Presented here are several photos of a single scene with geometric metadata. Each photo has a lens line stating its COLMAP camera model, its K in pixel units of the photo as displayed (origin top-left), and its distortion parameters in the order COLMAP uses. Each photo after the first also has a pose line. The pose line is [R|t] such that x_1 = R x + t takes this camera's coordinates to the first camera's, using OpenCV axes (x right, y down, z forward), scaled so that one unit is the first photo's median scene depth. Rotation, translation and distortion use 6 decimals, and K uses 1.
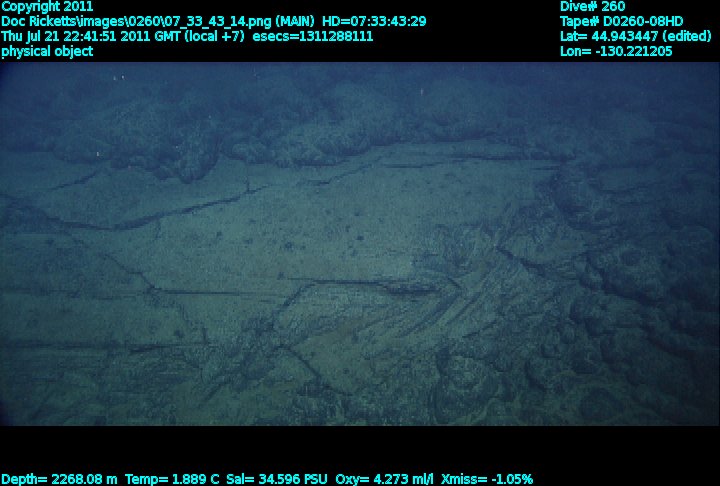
lens RADIAL K [[369.8, 0, 360.6], [0, 369.8, 251.7], [0, 0, 1]] dist [-0.039455, 0.070162]
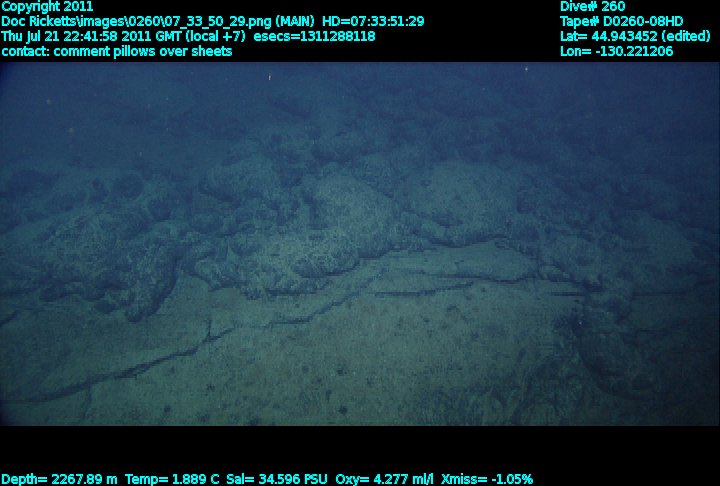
lens RADIAL K [[369.8, 0, 360.6], [0, 369.8, 251.7], [0, 0, 1]] dist [-0.039455, 0.070162]
pose [[0.999926, 0.006687, 0.010157, 0.023557], [-0.006726, 0.999970, 0.003743, -0.338112], [-0.010131, -0.003811, 0.999941, 0.163987]]
